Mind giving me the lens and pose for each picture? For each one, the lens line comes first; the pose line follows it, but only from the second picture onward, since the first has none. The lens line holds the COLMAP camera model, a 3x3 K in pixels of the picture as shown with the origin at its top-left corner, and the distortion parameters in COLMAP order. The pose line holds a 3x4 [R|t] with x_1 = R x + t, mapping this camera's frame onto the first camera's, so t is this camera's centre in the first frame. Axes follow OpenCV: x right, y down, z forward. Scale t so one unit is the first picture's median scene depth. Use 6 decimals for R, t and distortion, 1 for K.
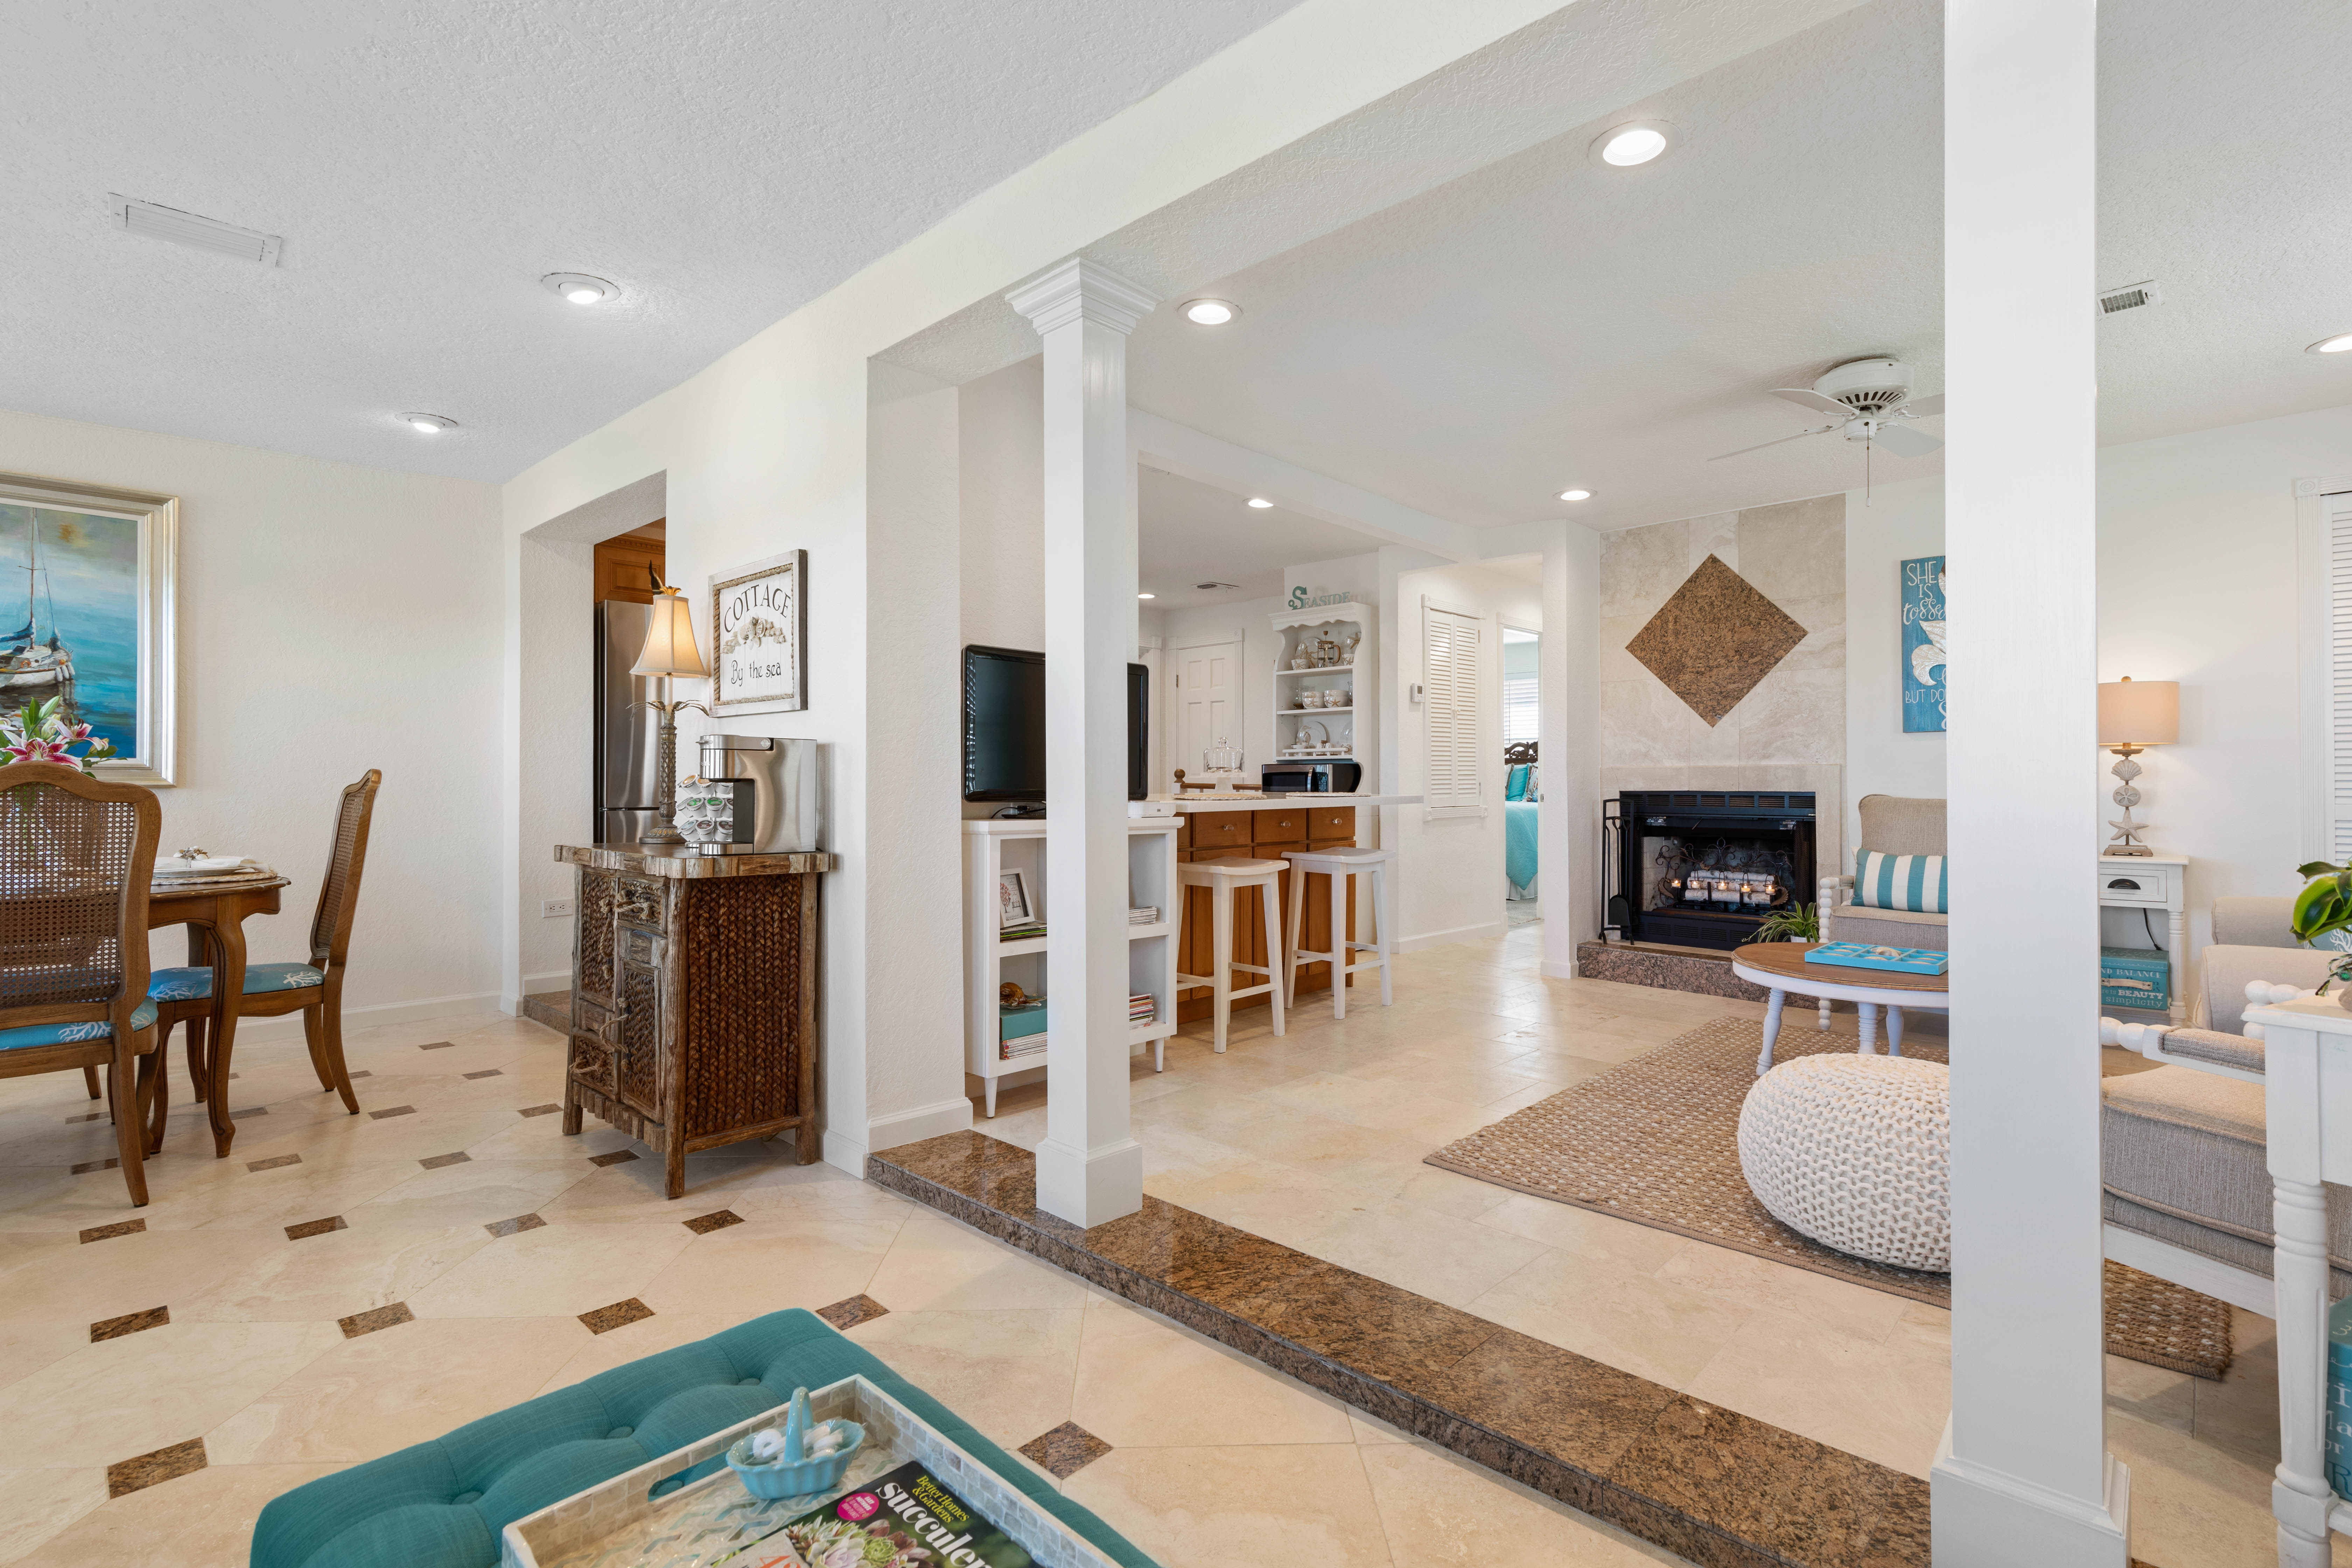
lens RADIAL K [[1091.5, 0, 1205.3], [0, 1091.5, 779.4], [0, 0, 1]] dist [0.002013, -0.001442]
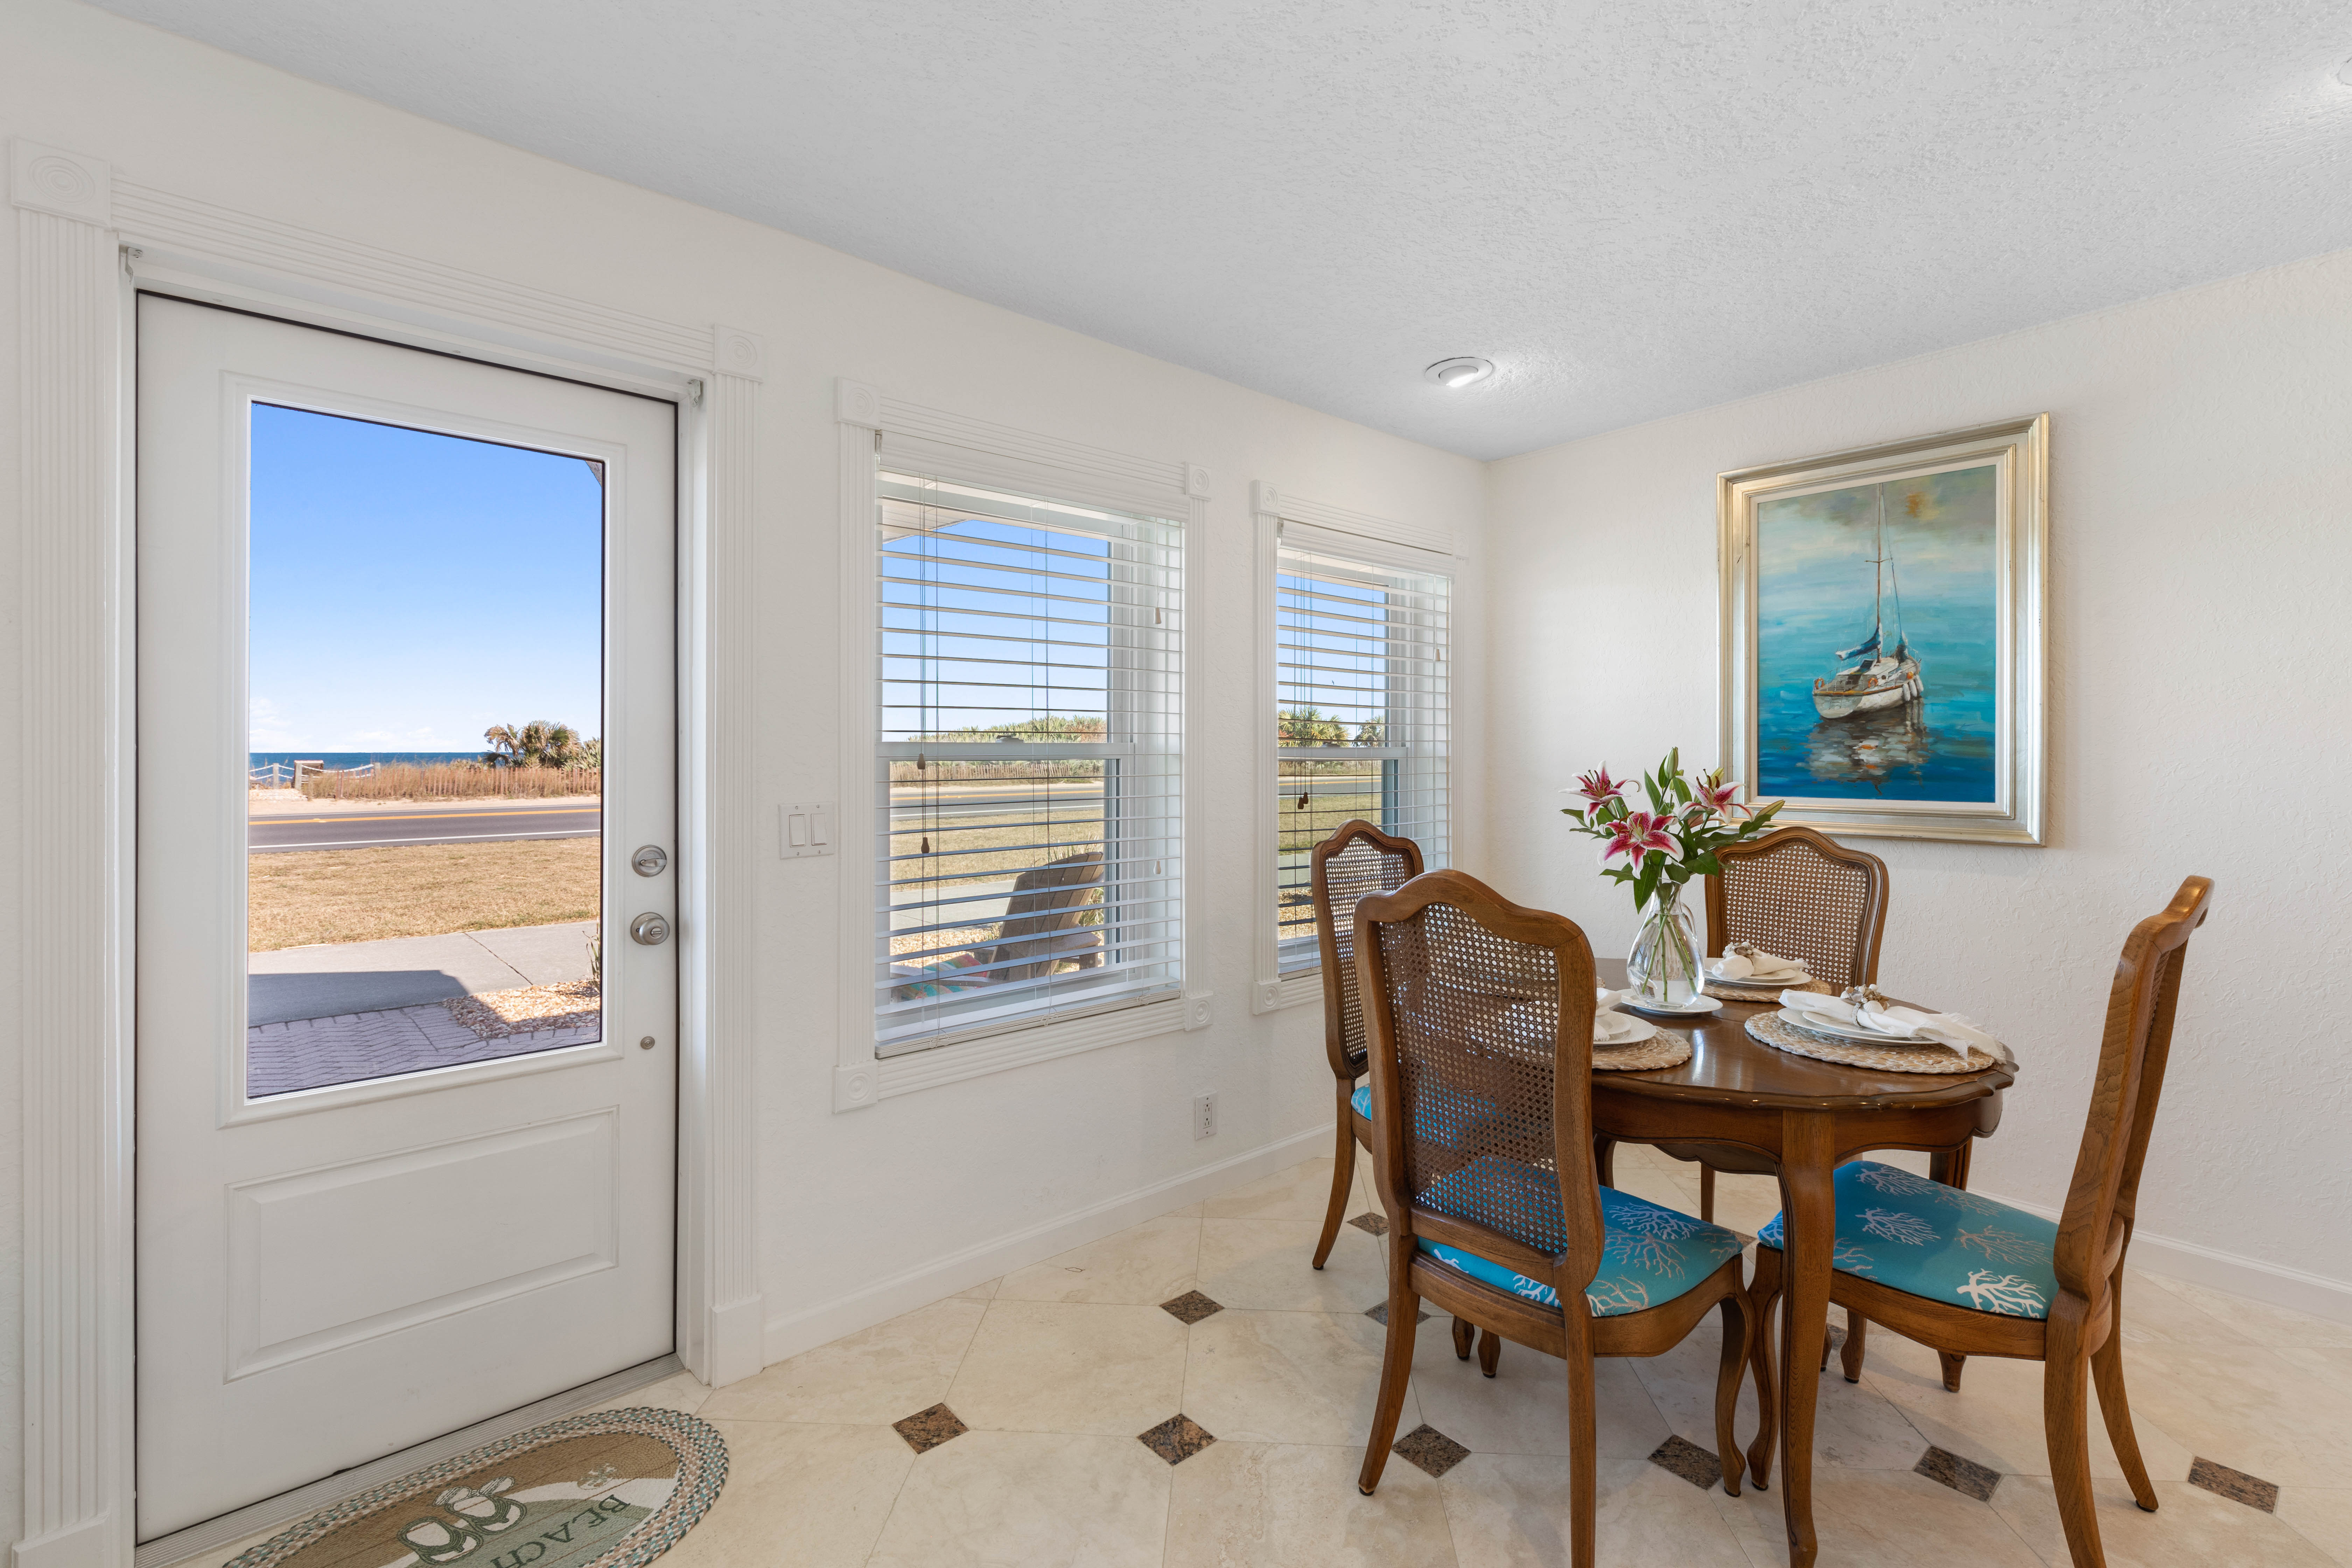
lens RADIAL K [[1073.1, 0, 1179.8], [0, 1073.1, 755.2], [0, 0, 1]] dist [0.005879, -0.000315]
pose [[-0.092507, 0.002984, -0.995708, -0.198520], [0.003988, 0.999989, 0.002627, -0.044440], [0.995704, -0.003728, -0.092518, 0.446566]]
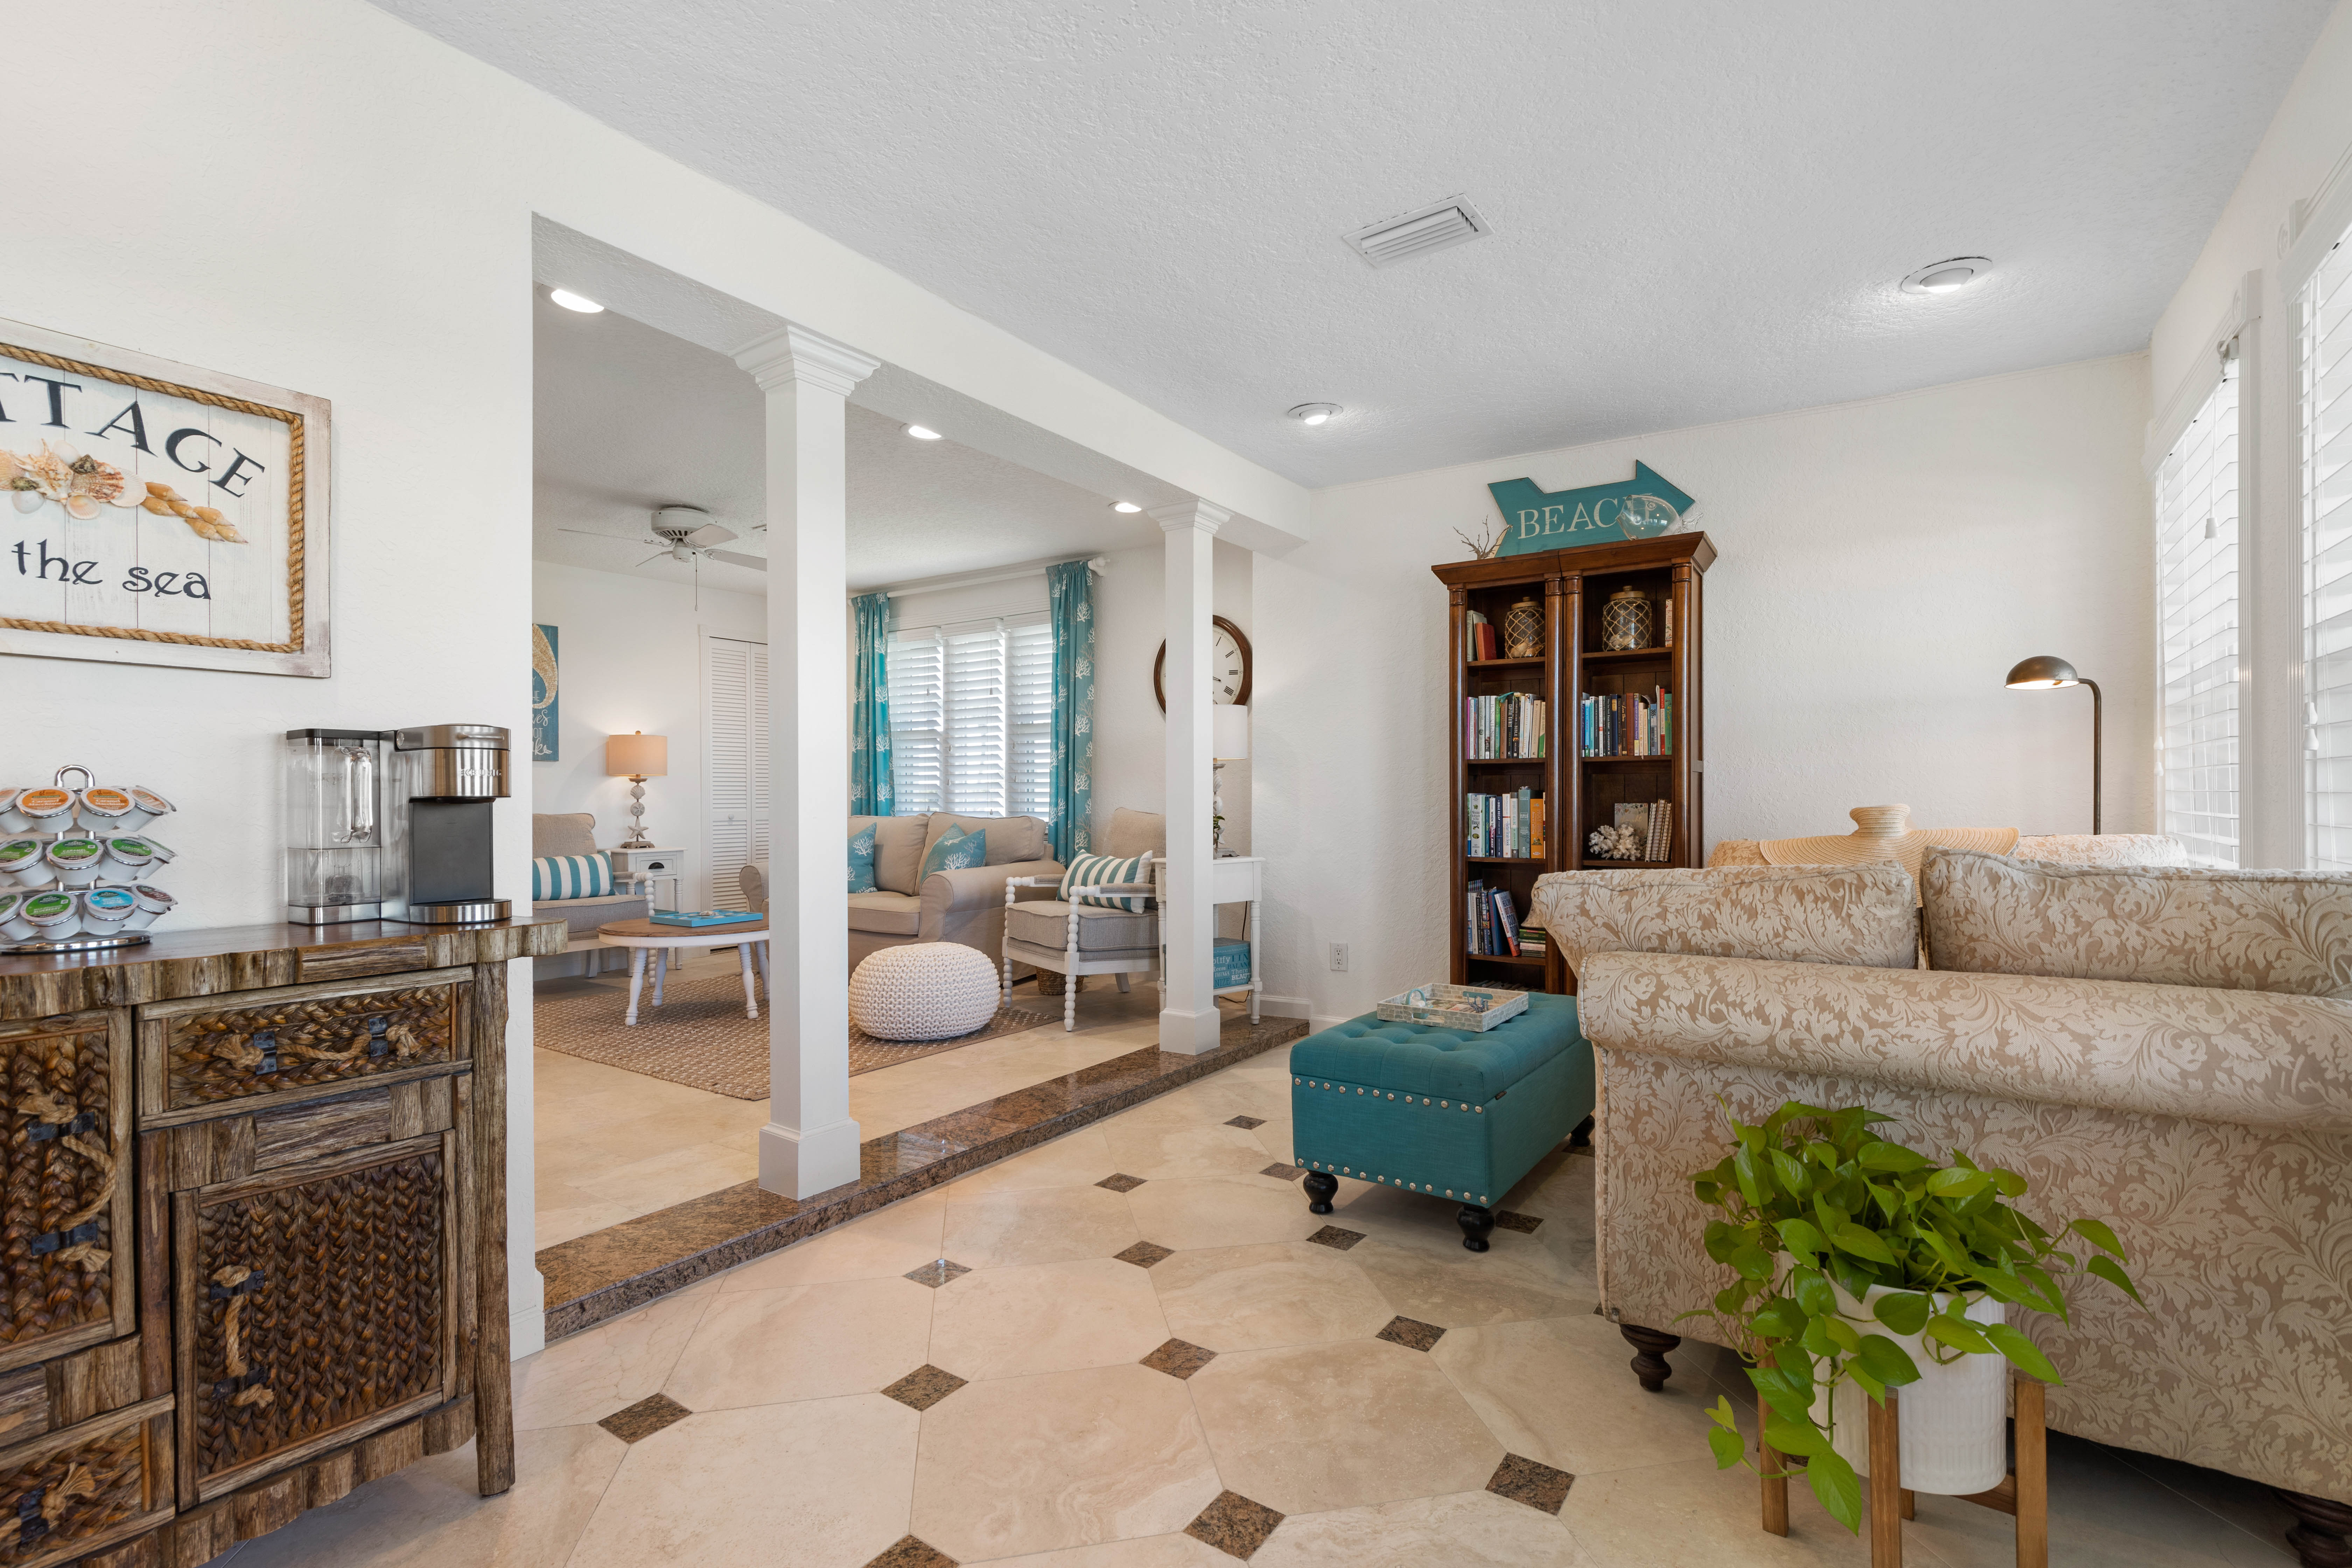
lens RADIAL K [[1083.2, 0, 1170.7], [0, 1083.2, 798.2], [0, 0, 1]] dist [0.002714, -0.000060]
pose [[-0.139860, -0.000134, 0.990171, -0.622600], [0.002910, 0.999996, 0.000546, 0.000989], [-0.990167, 0.002958, -0.139859, 0.394373]]
